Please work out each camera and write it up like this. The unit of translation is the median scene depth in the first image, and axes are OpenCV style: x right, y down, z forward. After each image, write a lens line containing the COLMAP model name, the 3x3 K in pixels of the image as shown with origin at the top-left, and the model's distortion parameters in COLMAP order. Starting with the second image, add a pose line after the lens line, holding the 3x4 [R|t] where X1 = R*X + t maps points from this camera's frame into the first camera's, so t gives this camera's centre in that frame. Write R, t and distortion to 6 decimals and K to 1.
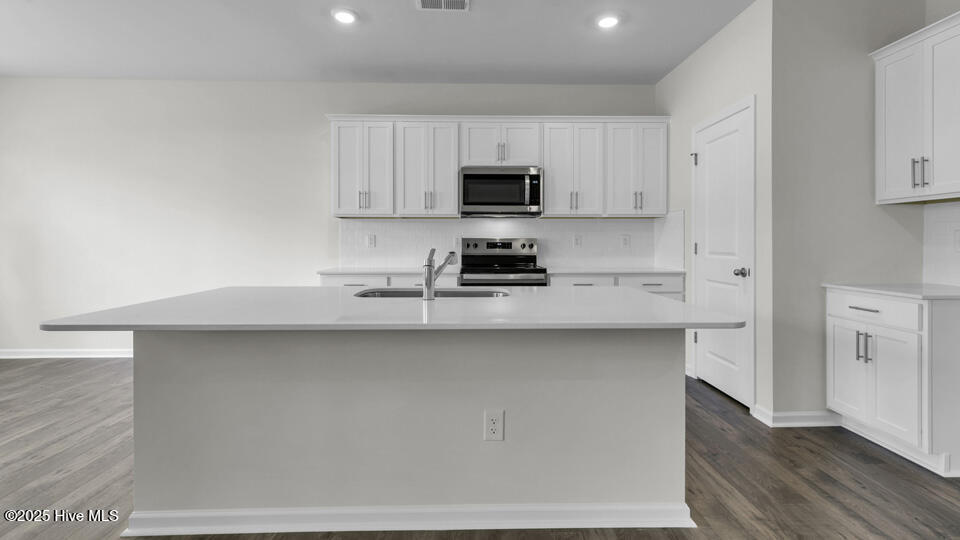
lens RADIAL K [[434.6, 0, 478.0], [0, 434.6, 239.3], [0, 0, 1]] dist [0.003545, 0.000085]
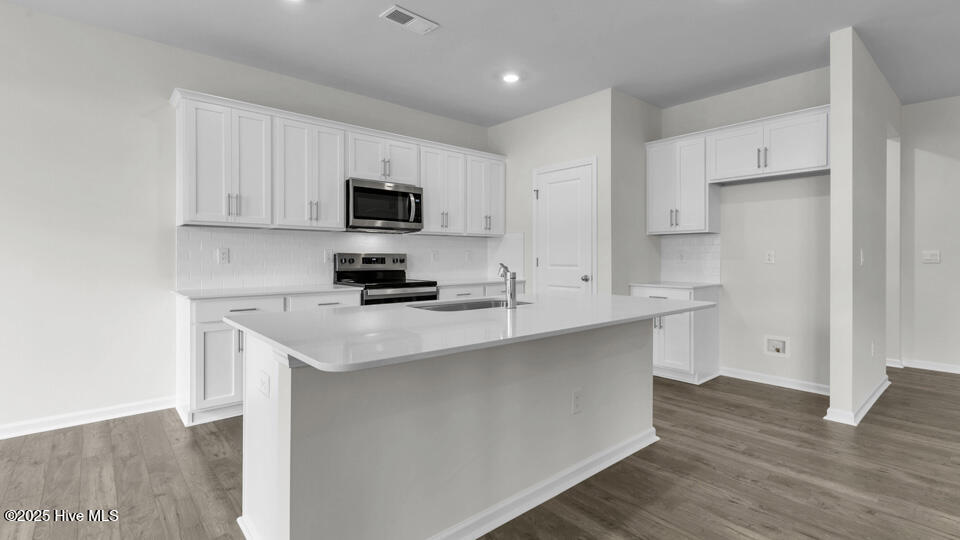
lens RADIAL K [[441.6, 0, 479.1], [0, 441.6, 246.7], [0, 0, 1]] dist [0.001097, -0.000006]
pose [[0.772664, 0.015395, 0.634628, -0.427915], [-0.004438, 0.999812, -0.018851, 0.000268], [-0.634799, 0.011749, 0.772588, 0.074973]]
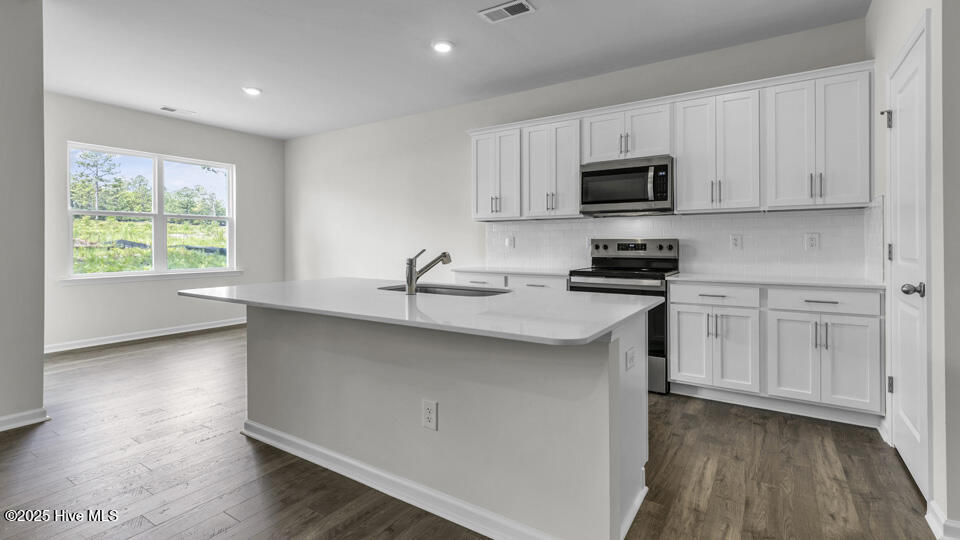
lens RADIAL K [[441.7, 0, 481.3], [0, 441.7, 239.5], [0, 0, 1]] dist [-0.000452, -0.000256]
pose [[0.824717, -0.007341, -0.565497, 0.326796], [0.006266, 0.999973, -0.003844, 0.000280], [0.565510, -0.000373, 0.824741, 0.073996]]
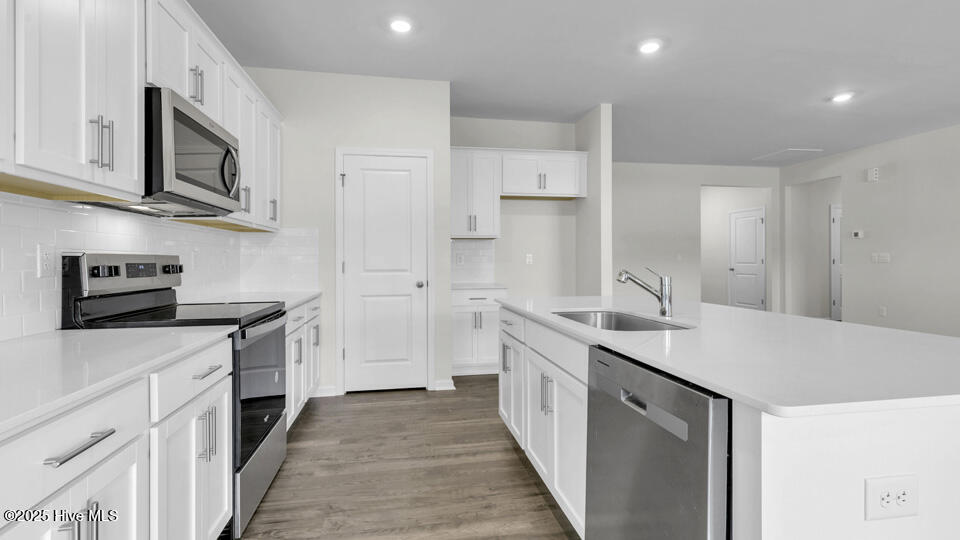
lens RADIAL K [[436.7, 0, 478.5], [0, 436.7, 259.9], [0, 0, 1]] dist [-0.000045, -0.000079]
pose [[-0.150528, -0.002456, 0.988603, -0.502083], [-0.002365, 0.999995, 0.002124, 0.000149], [-0.988603, -0.002018, -0.150534, 0.751105]]
